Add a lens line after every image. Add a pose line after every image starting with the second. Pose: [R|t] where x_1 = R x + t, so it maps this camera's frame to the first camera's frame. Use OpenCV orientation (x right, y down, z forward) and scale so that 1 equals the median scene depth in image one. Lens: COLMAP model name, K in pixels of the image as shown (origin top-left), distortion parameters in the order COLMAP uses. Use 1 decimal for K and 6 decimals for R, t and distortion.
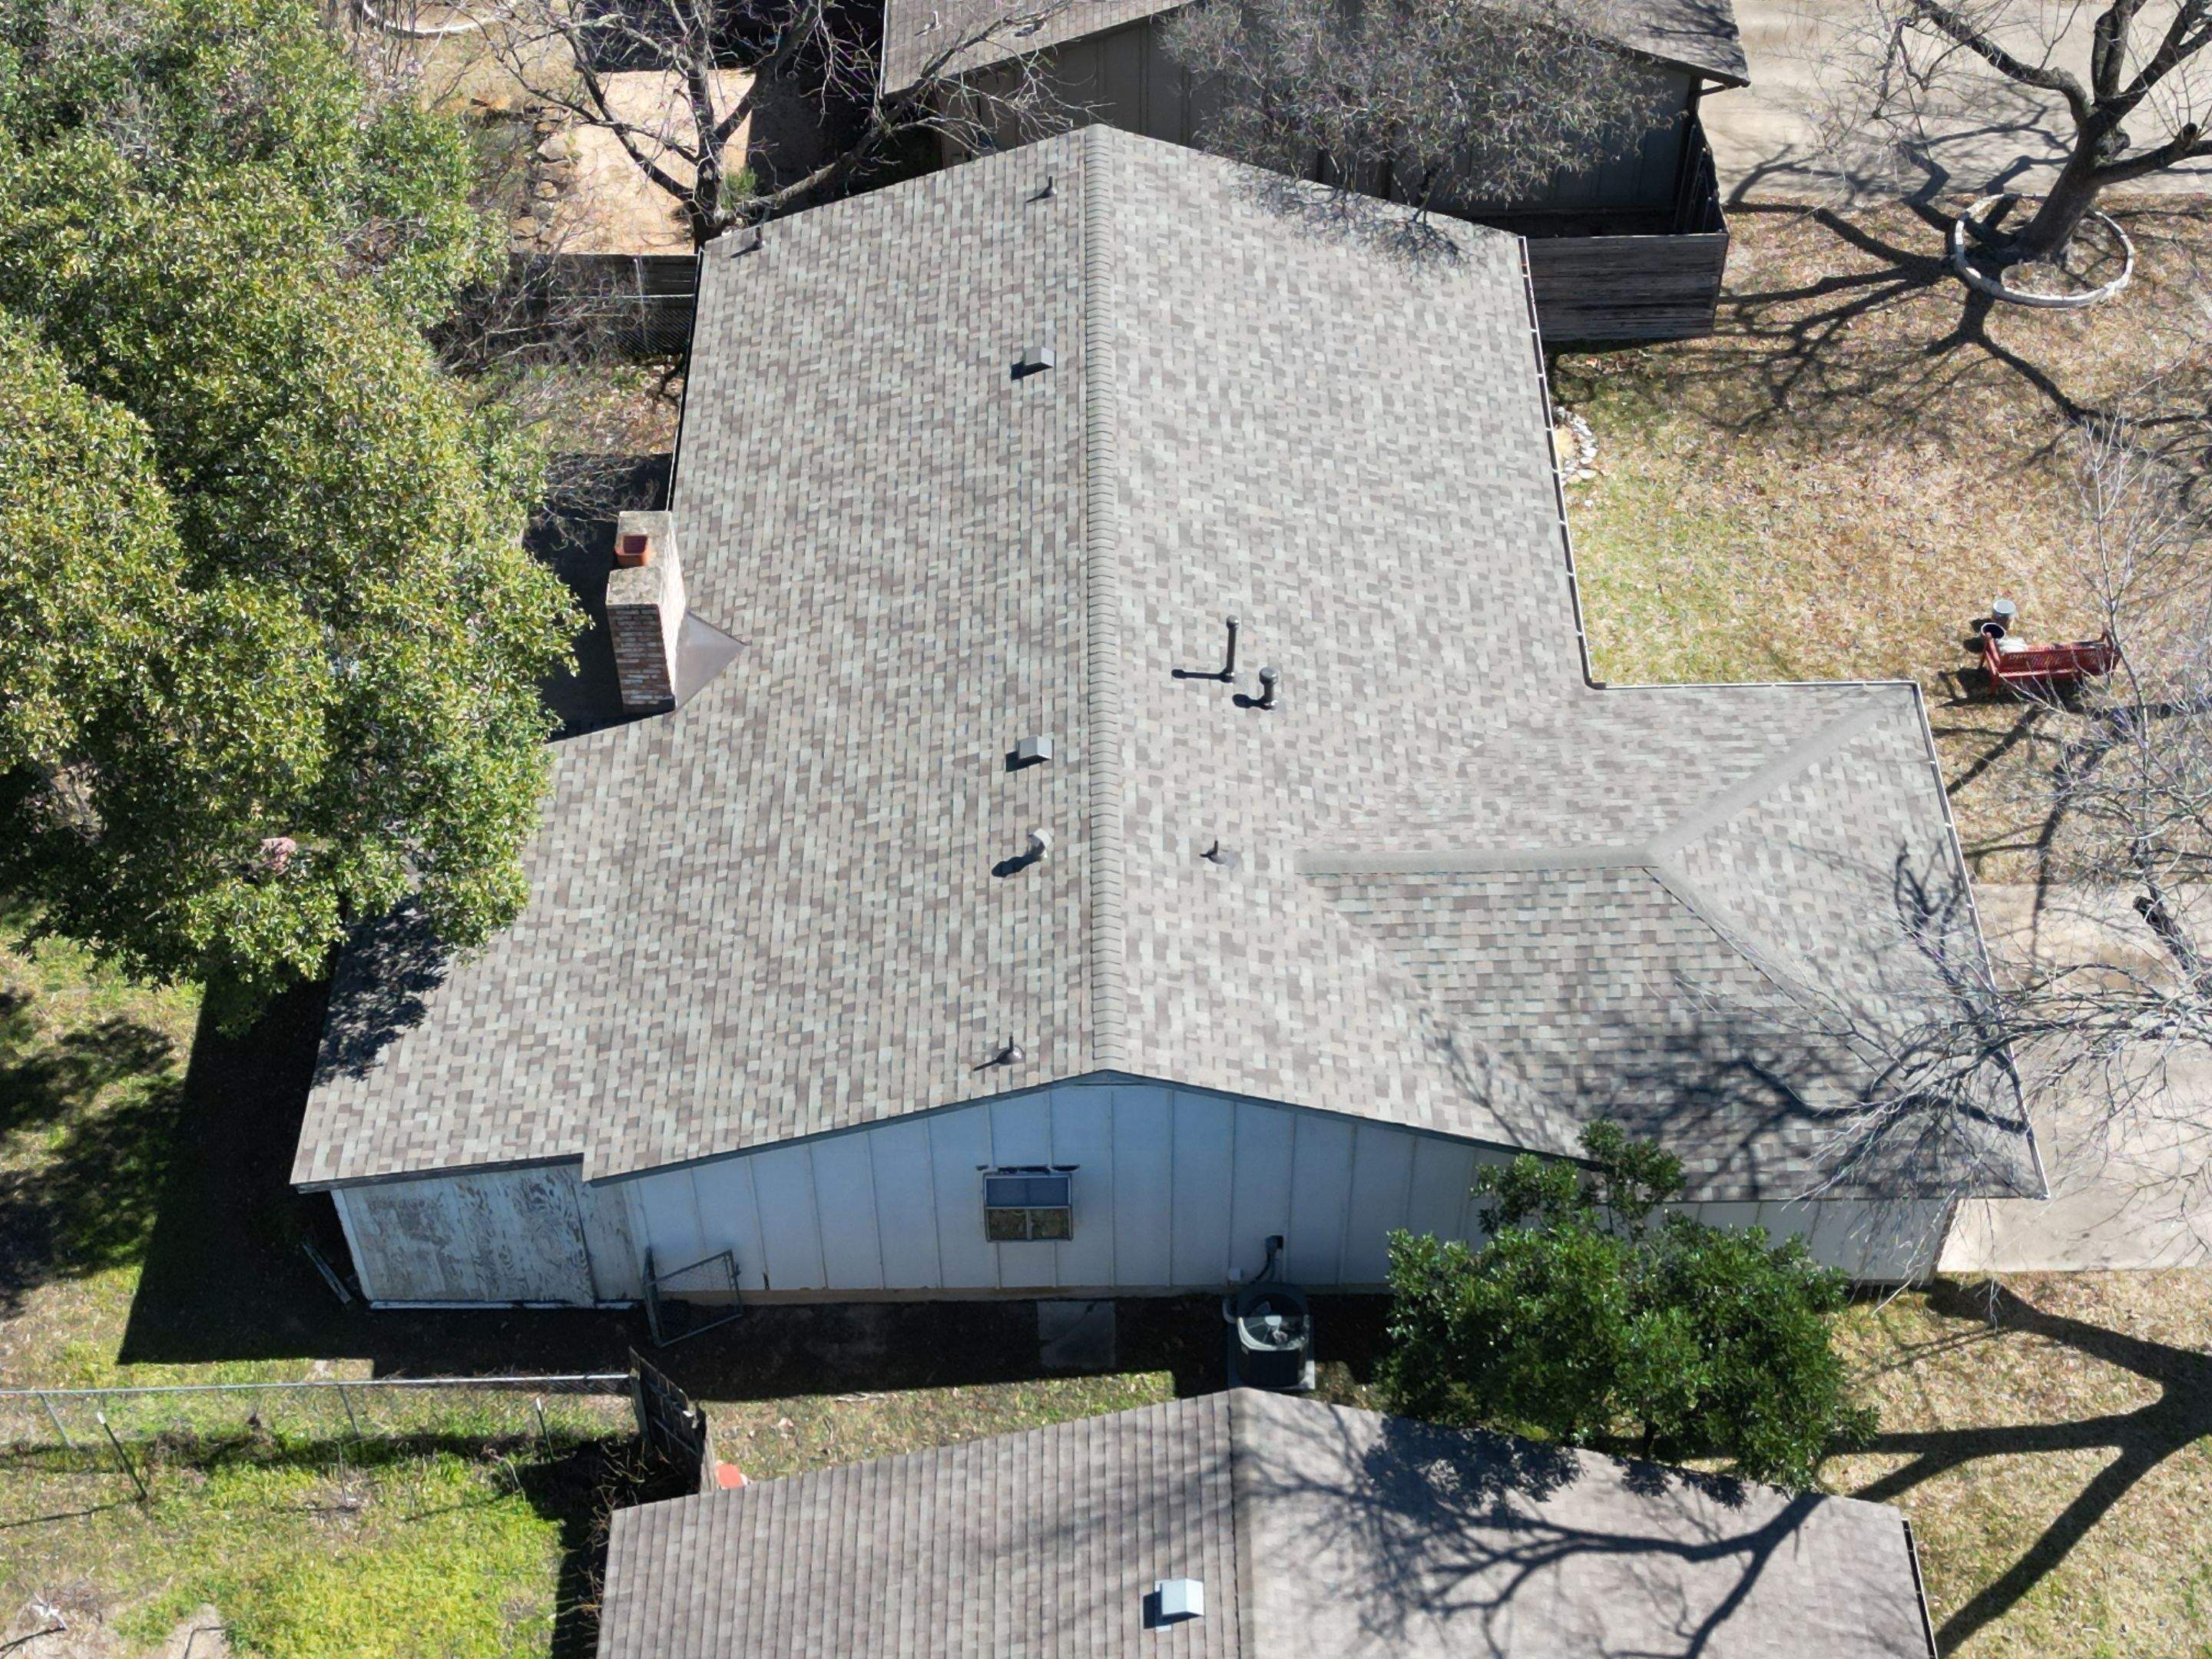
lens RADIAL K [[3039.9, 0, 1101.2], [0, 3039.9, 843.2], [0, 0, 1]] dist [0.192148, -0.576567]
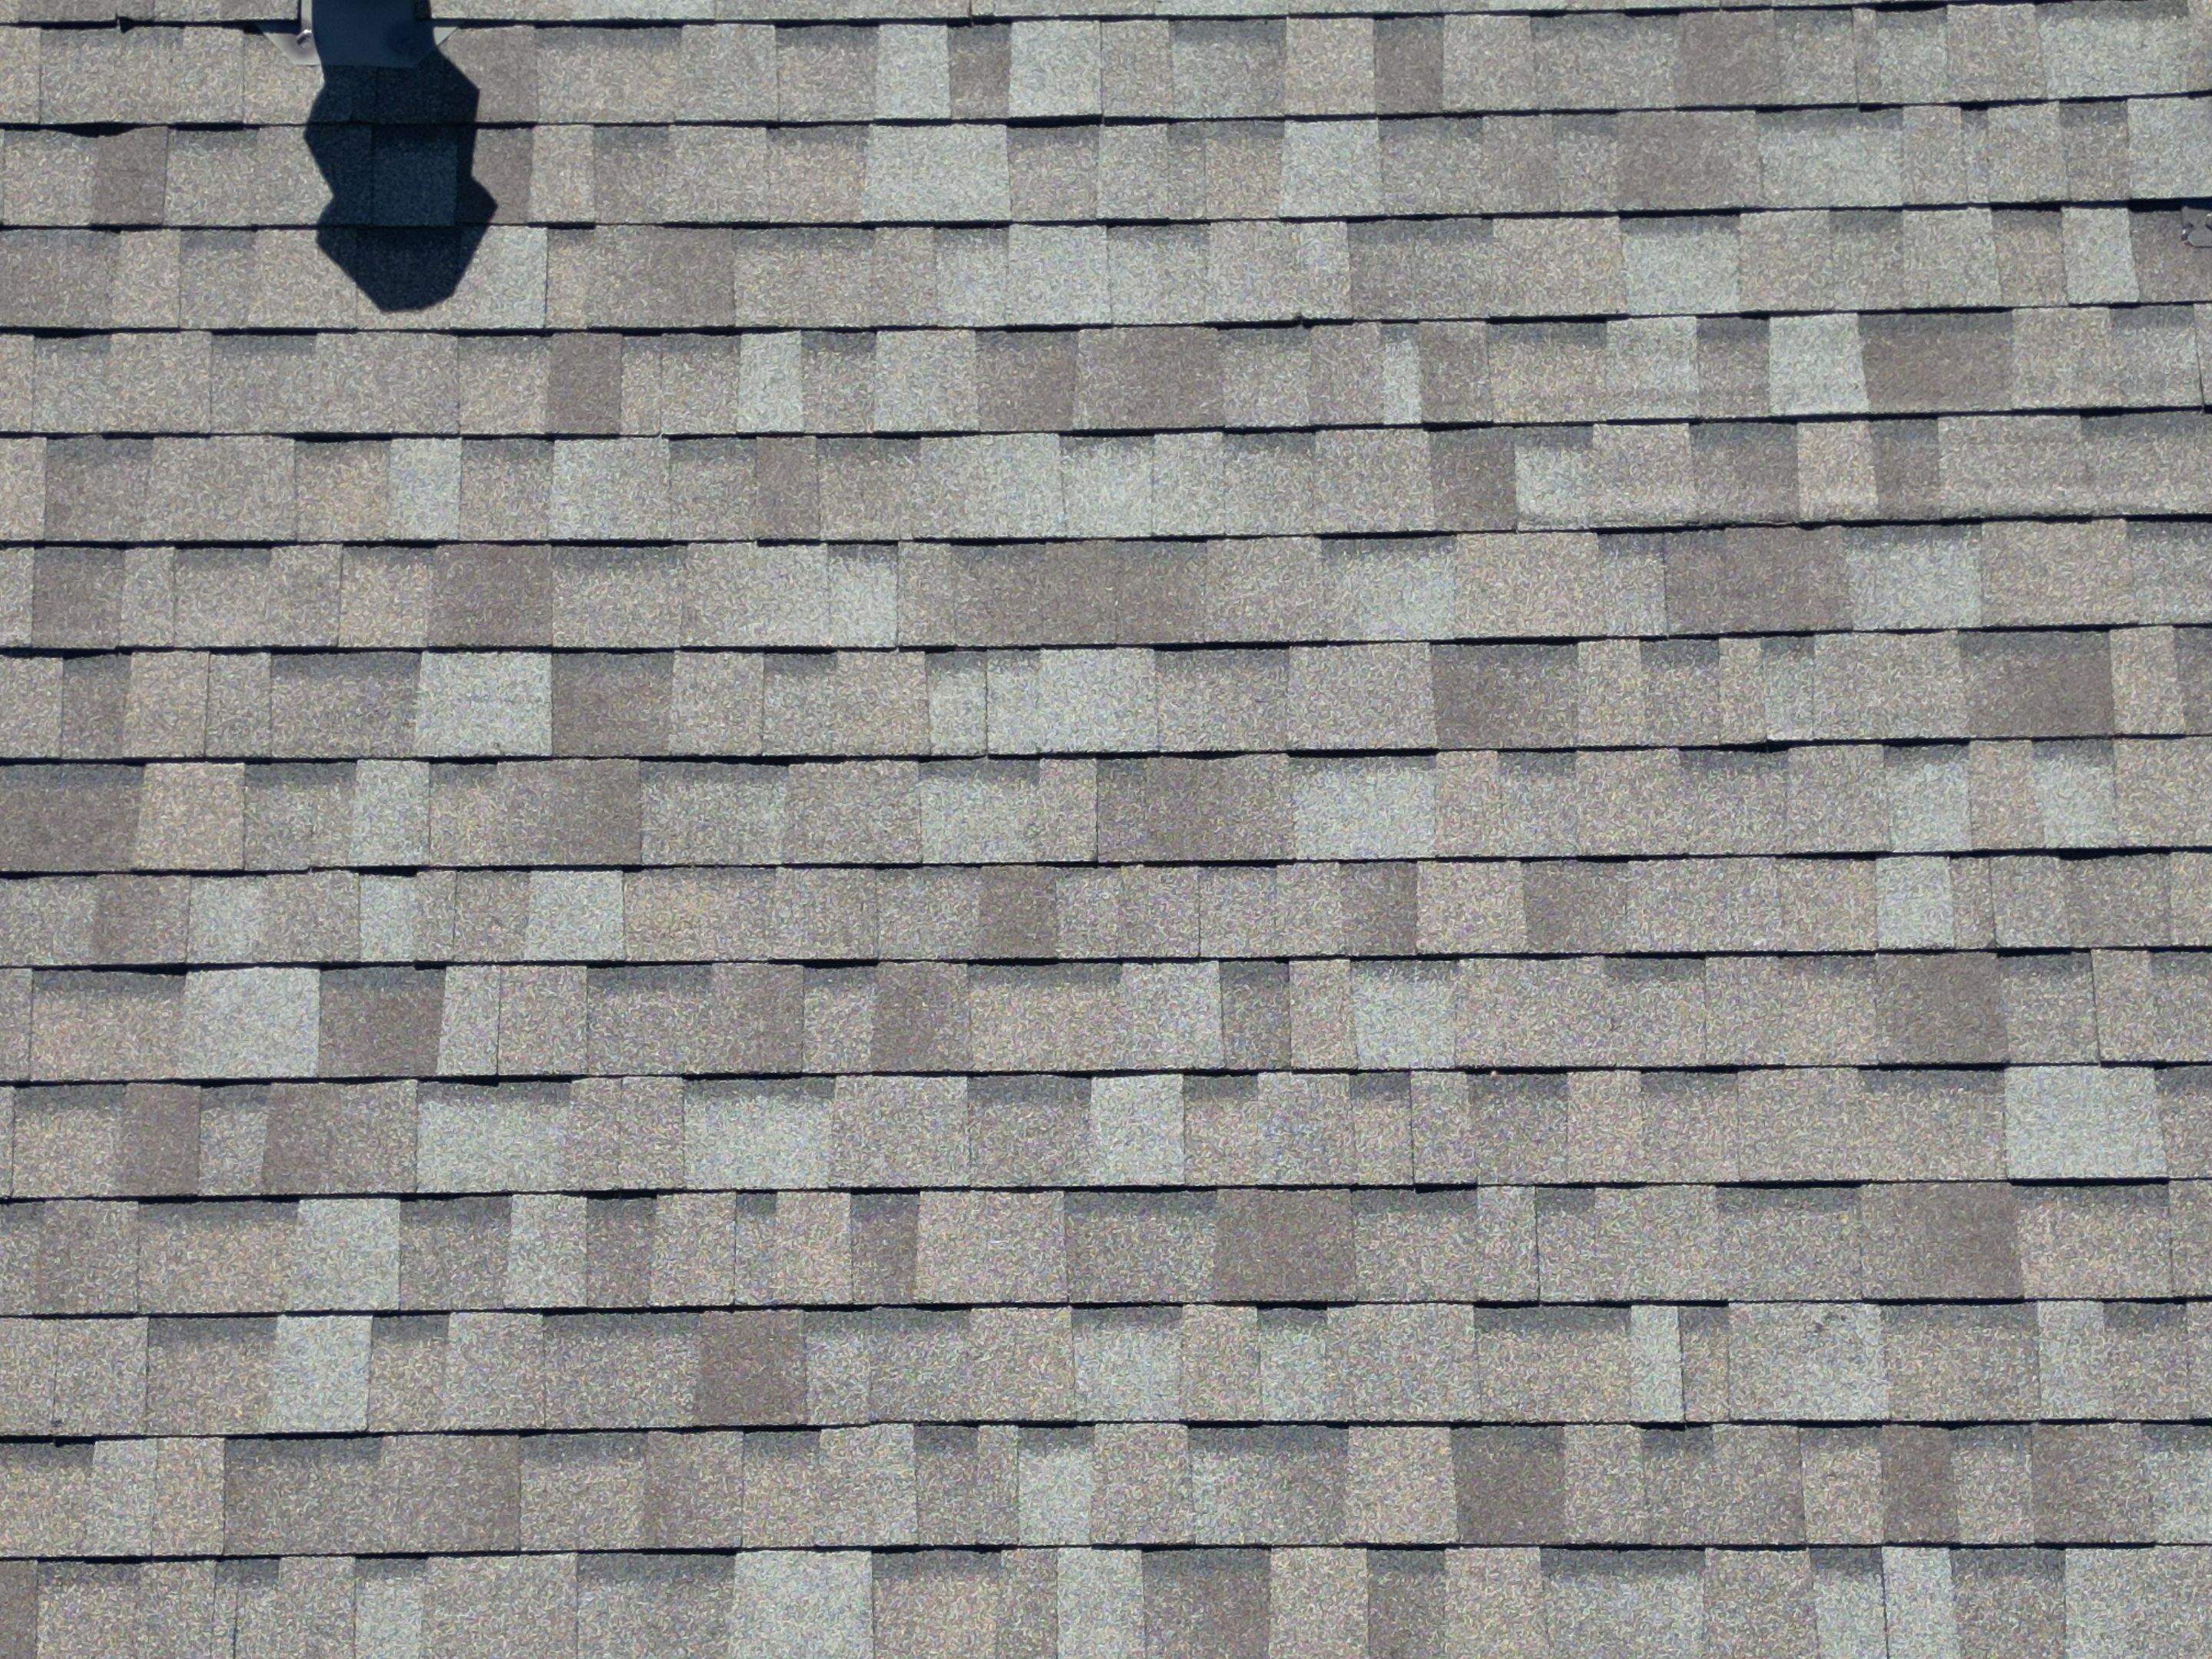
lens RADIAL K [[3061.5, 0, 1099.0], [0, 3061.5, 838.3], [0, 0, 1]] dist [0.183024, -0.530482]
pose [[0.002708, -0.868444, 0.495780, -0.114733], [0.749912, 0.329741, 0.573501, -0.034360], [-0.661532, 0.370238, 0.652149, 0.869381]]
